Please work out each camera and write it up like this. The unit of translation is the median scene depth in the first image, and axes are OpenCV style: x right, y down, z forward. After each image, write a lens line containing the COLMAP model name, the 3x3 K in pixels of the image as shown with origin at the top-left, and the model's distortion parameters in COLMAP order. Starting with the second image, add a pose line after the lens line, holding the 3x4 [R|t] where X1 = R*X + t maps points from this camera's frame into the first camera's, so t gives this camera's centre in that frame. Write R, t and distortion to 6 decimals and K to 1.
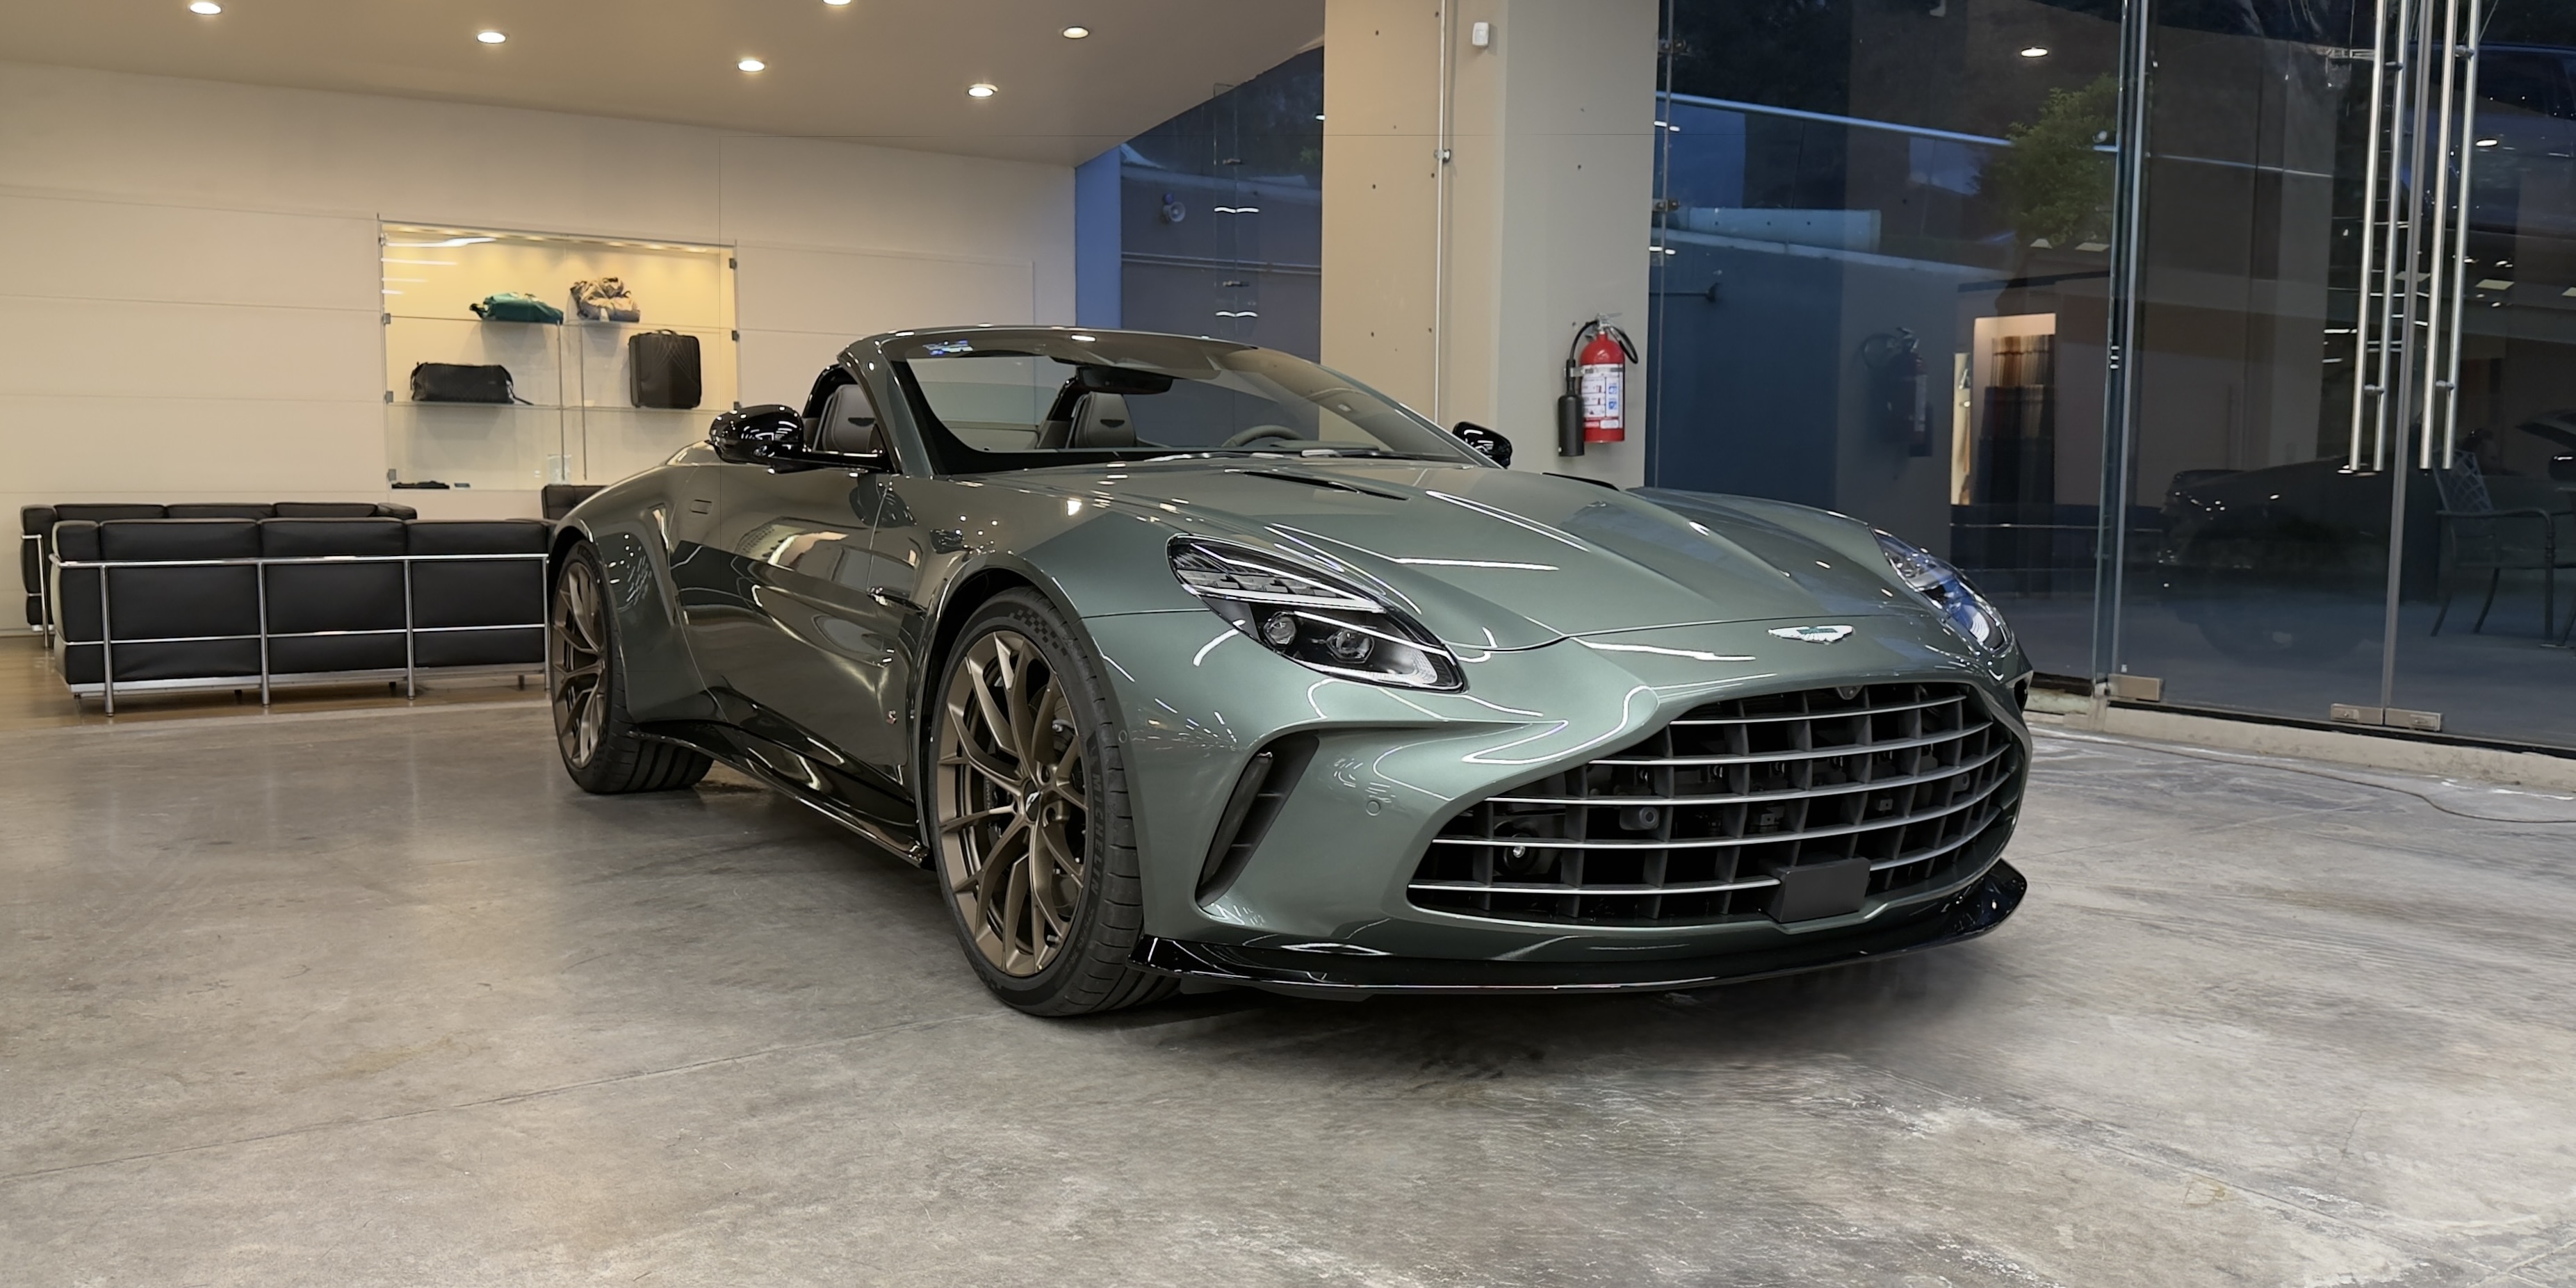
lens RADIAL K [[2037.5, 0, 1288.0], [0, 2037.5, 644.0], [0, 0, 1]] dist [0.009746, -0.012419]
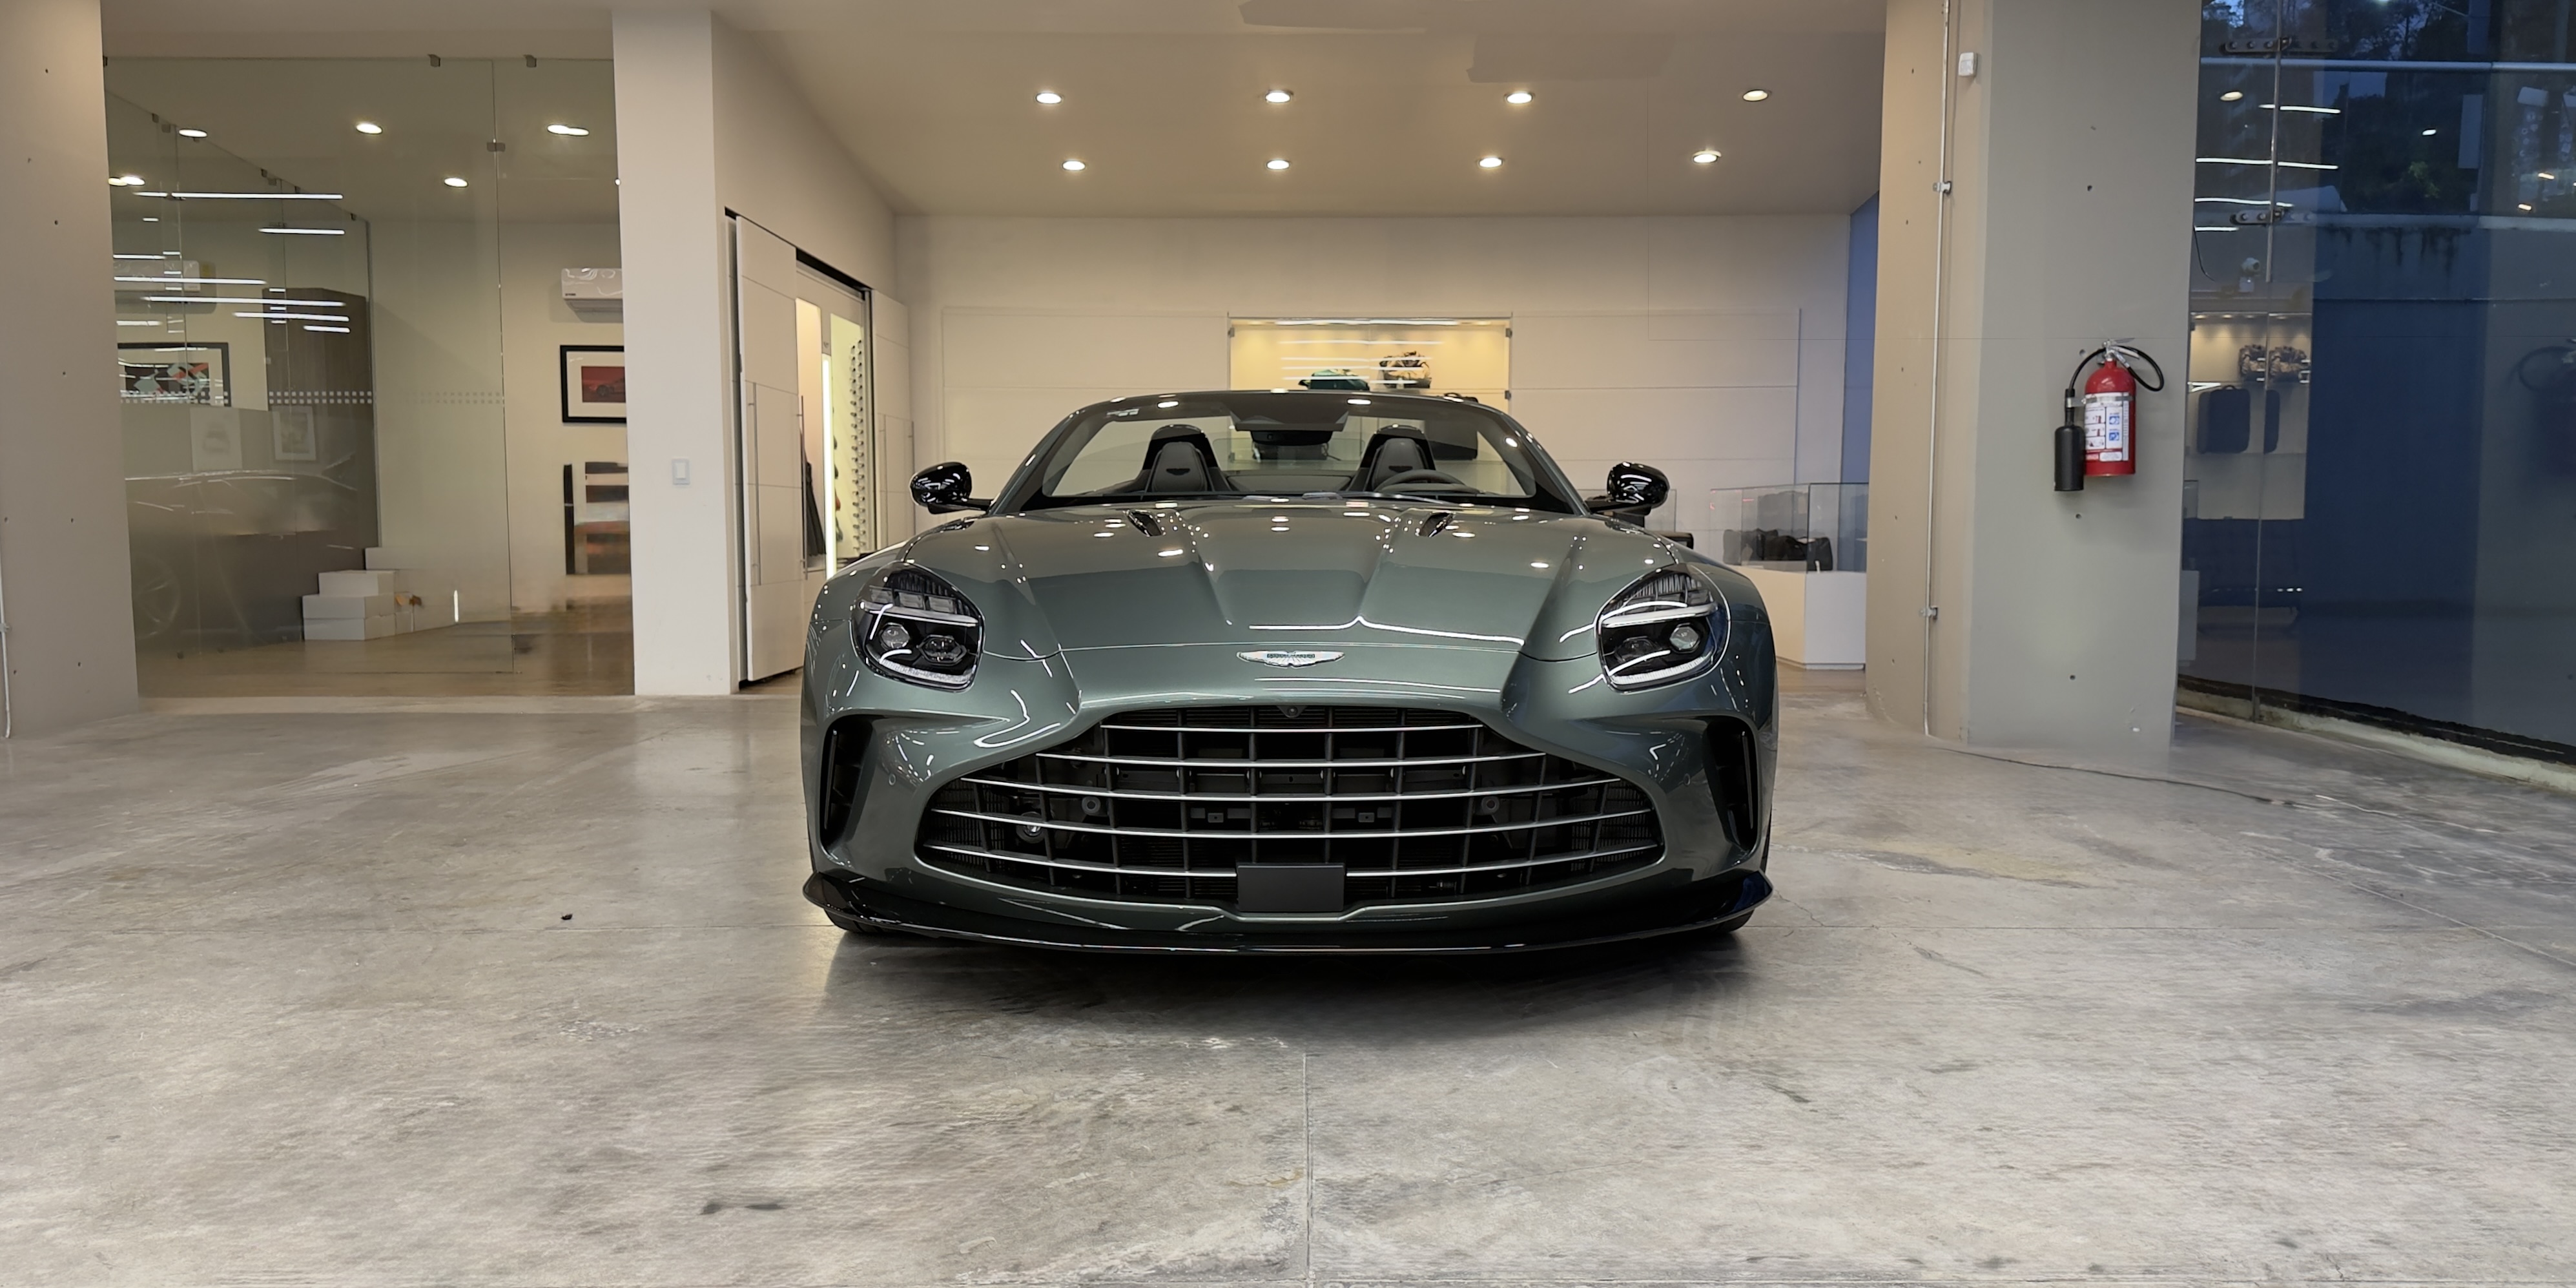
lens RADIAL K [[1900.5, 0, 1288.0], [0, 1900.5, 644.0], [0, 0, 1]] dist [0.164822, -0.315258]
pose [[0.838389, 0.030833, -0.544199, 0.328040], [-0.039021, 0.999232, -0.003501, -0.003602], [0.543673, 0.024170, 0.838949, 0.047201]]
